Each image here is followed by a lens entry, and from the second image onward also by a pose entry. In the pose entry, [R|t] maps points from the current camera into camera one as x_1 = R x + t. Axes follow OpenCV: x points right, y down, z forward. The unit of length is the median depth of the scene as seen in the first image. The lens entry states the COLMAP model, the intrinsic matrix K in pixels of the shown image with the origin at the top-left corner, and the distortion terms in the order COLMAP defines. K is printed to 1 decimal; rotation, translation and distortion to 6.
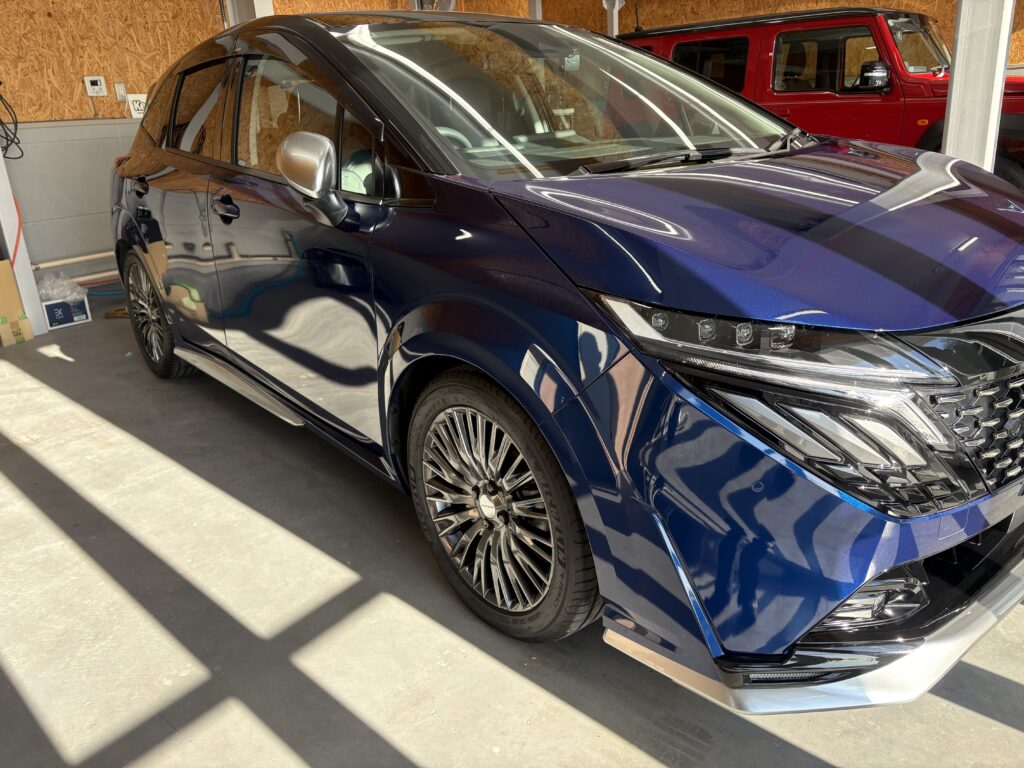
lens RADIAL K [[777.8, 0, 507.4], [0, 777.8, 378.4], [0, 0, 1]] dist [0.060251, -0.068150]
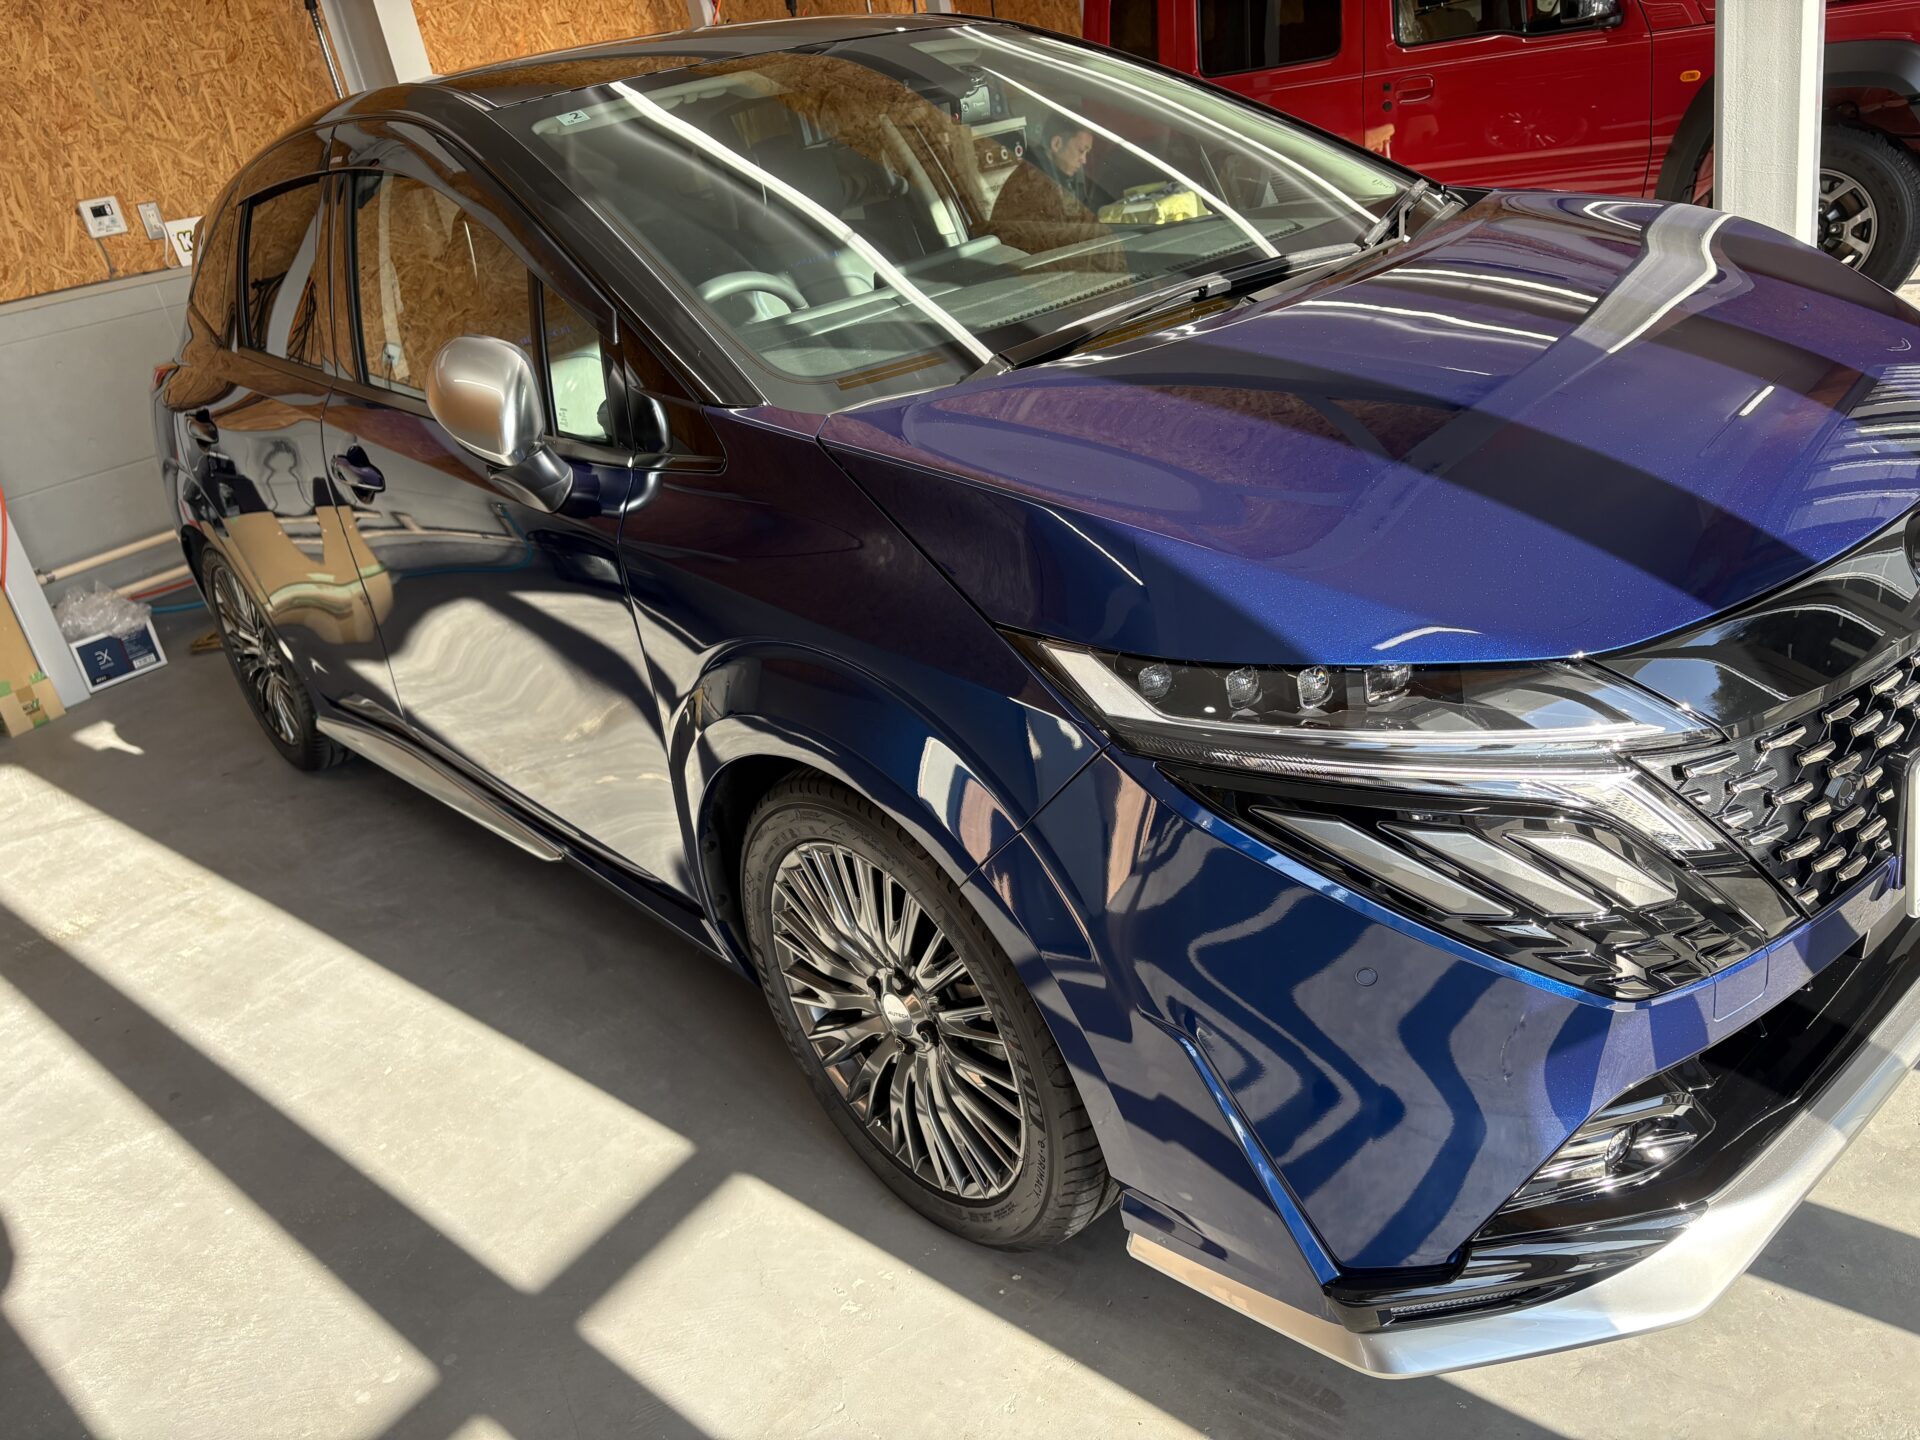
lens RADIAL K [[1459.4, 0, 960.0], [0, 1459.4, 720.0], [0, 0, 1]] dist [0.059684, -0.066848]
pose [[0.992130, -0.123499, -0.020658, 0.055073], [0.124649, 0.989779, 0.069282, -0.089303], [0.011891, -0.071312, 0.997383, 0.002905]]
